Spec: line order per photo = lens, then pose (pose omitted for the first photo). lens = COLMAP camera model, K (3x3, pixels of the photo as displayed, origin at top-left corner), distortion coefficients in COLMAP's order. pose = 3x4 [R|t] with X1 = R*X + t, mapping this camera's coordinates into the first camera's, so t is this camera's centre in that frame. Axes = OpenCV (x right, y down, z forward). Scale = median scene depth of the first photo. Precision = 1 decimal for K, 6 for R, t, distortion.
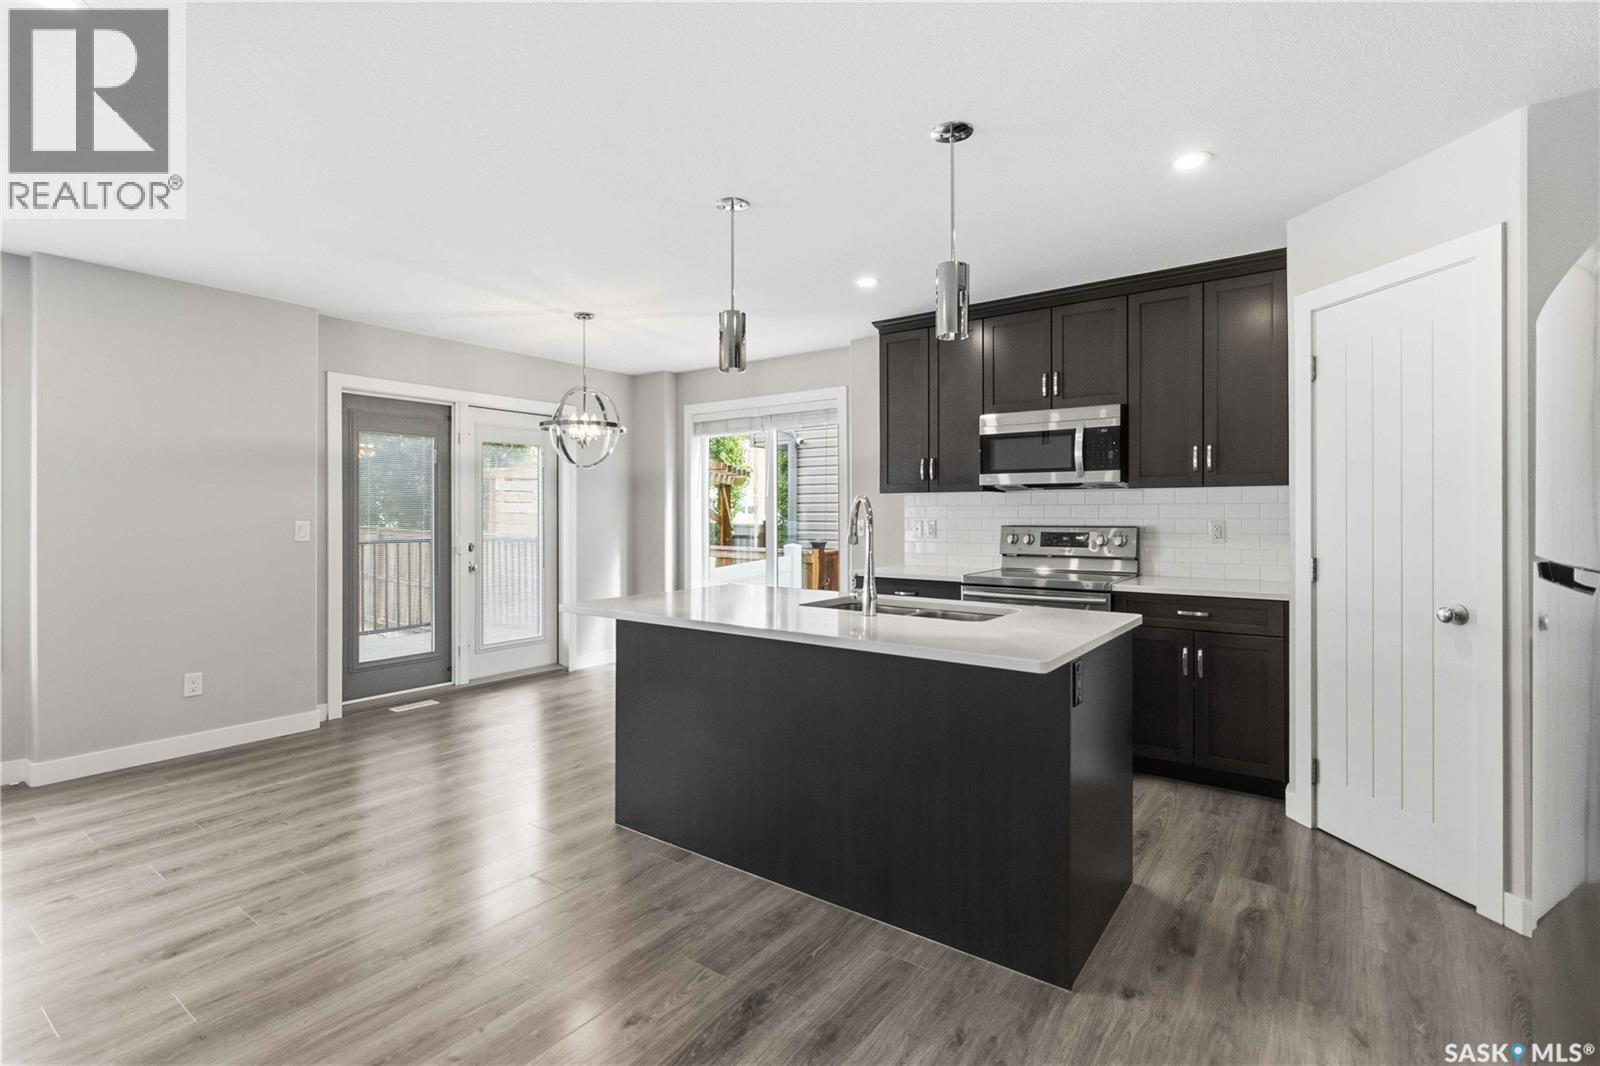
lens RADIAL K [[741.6, 0, 798.6], [0, 741.6, 510.9], [0, 0, 1]] dist [-0.002683, 0.000700]
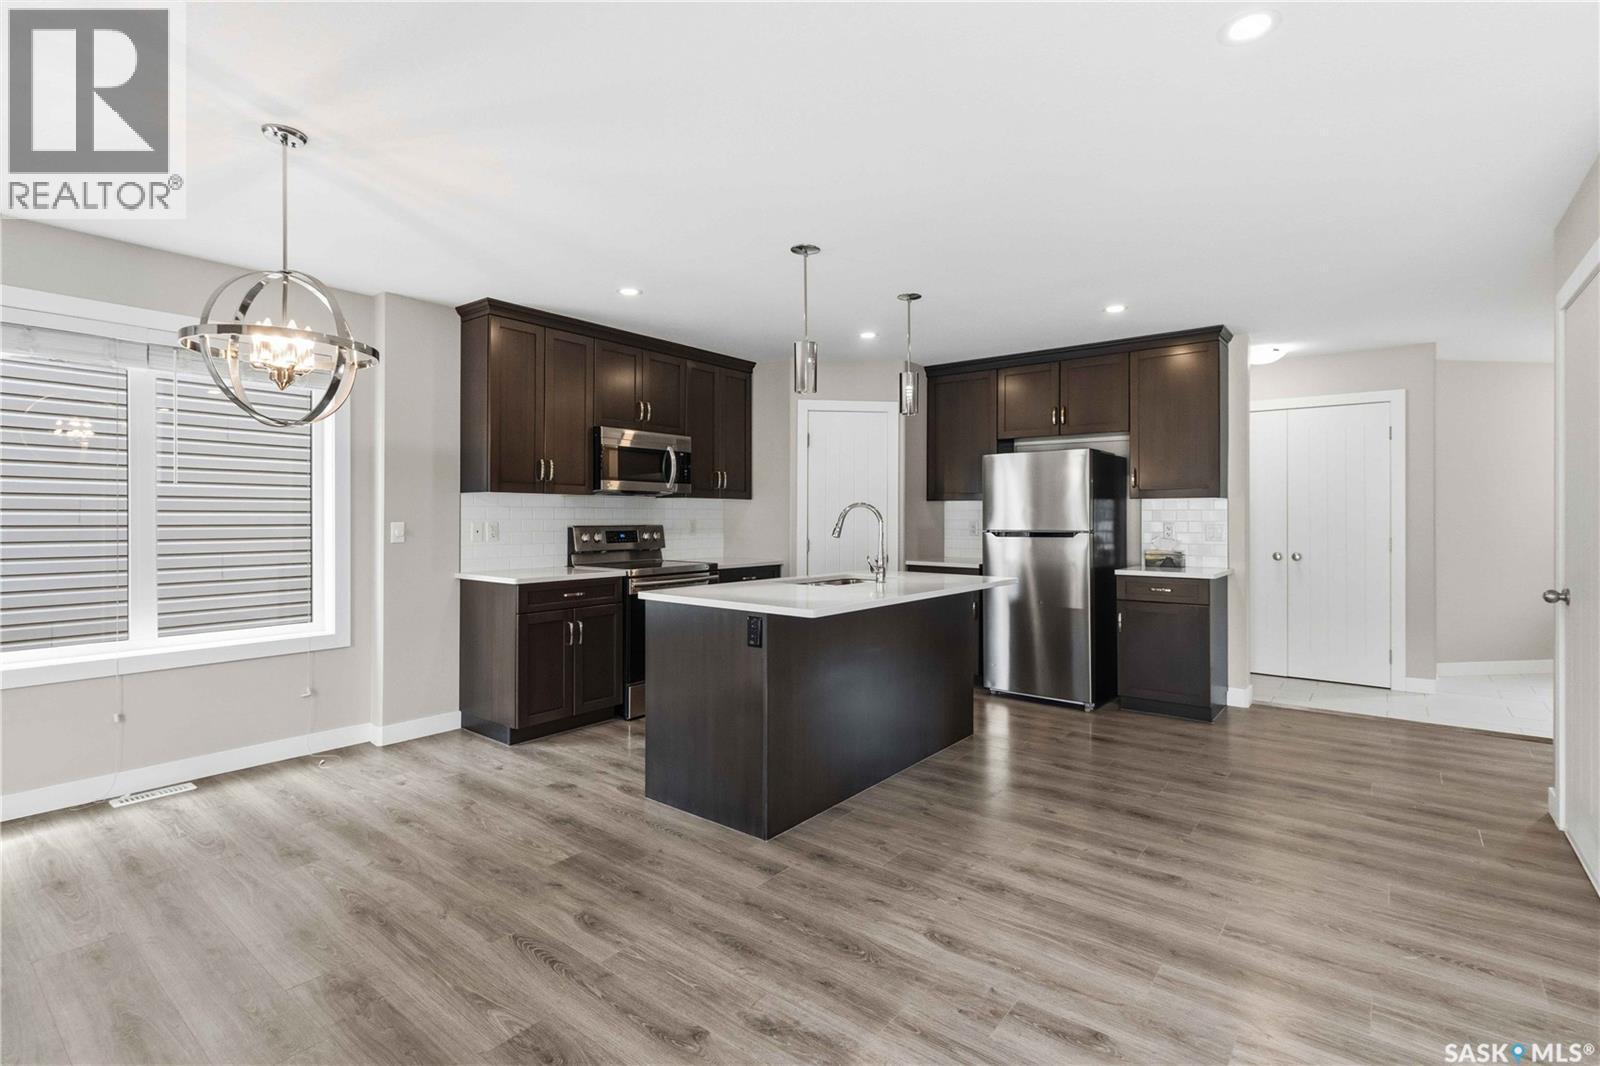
lens RADIAL K [[746.4, 0, 807.9], [0, 746.4, 520.6], [0, 0, 1]] dist [0.001889, 0.000128]
pose [[0.034519, -0.003904, 0.999396, -0.952802], [-0.006153, 0.999973, 0.004118, 0.005617], [-0.999385, -0.006292, 0.034494, 0.727960]]
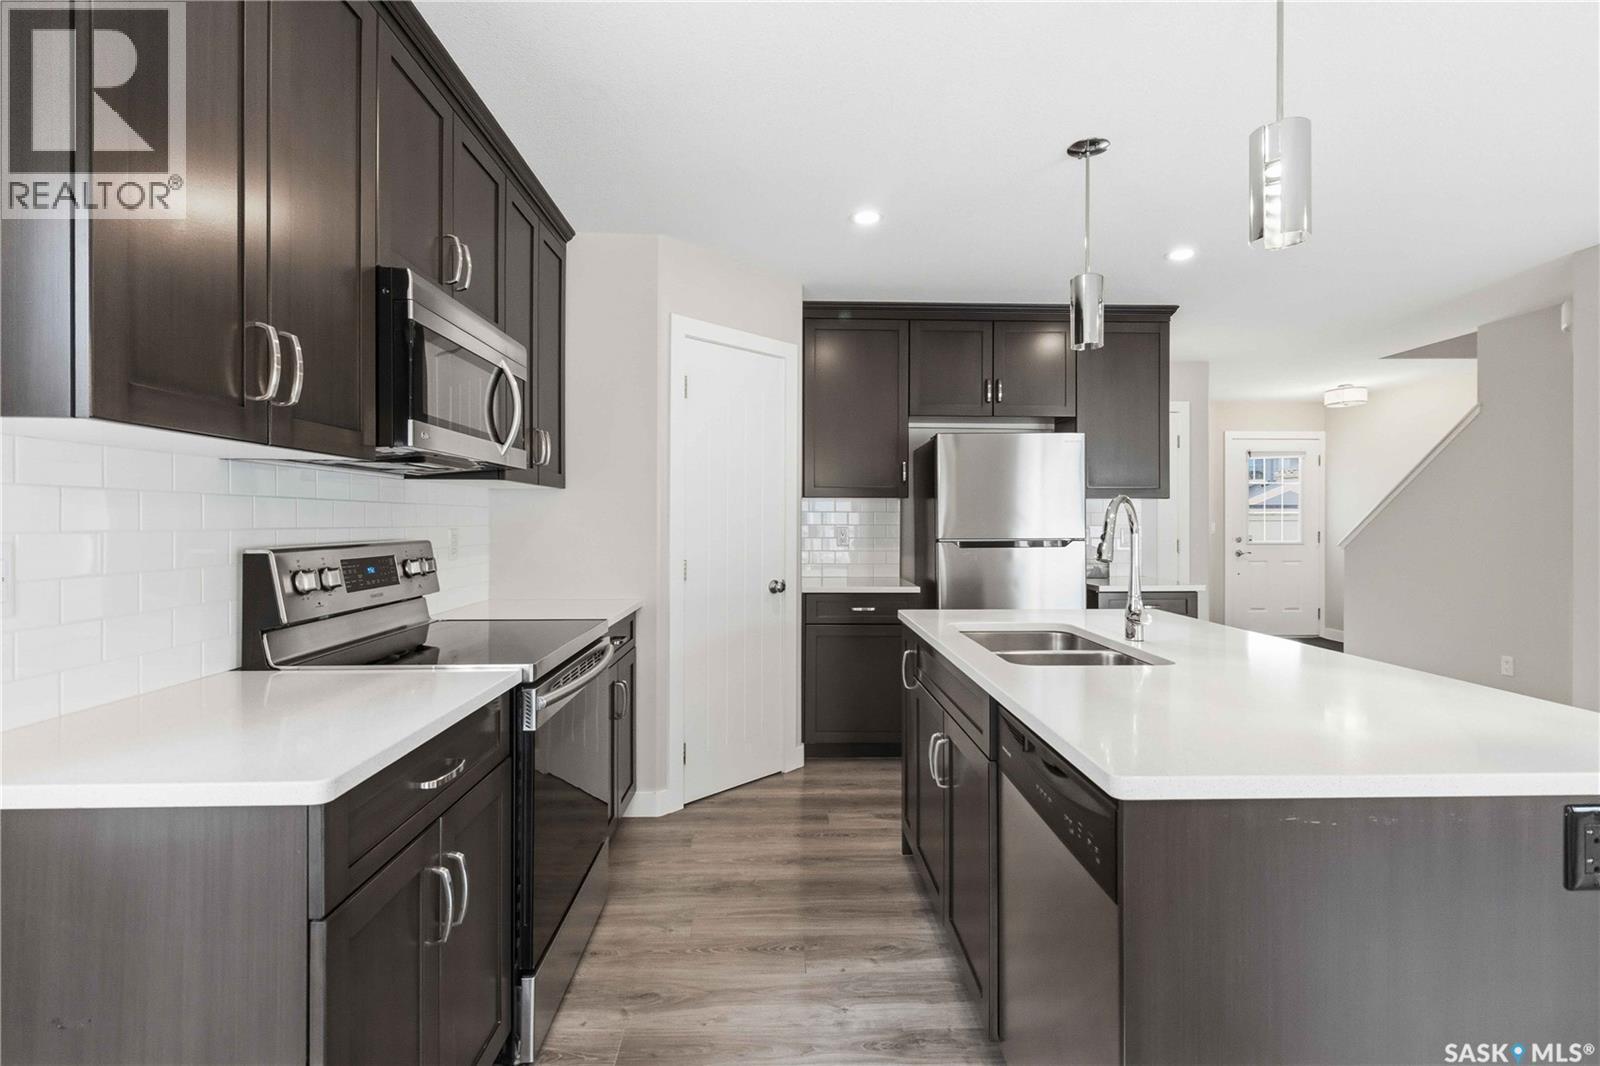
lens RADIAL K [[746.4, 0, 807.9], [0, 746.4, 520.6], [0, 0, 1]] dist [0.001889, 0.000128]
pose [[-0.624231, 0.000455, 0.781240, -0.219520], [-0.003040, 0.999991, -0.003011, 0.006128], [-0.781234, -0.004254, -0.624223, 1.202710]]
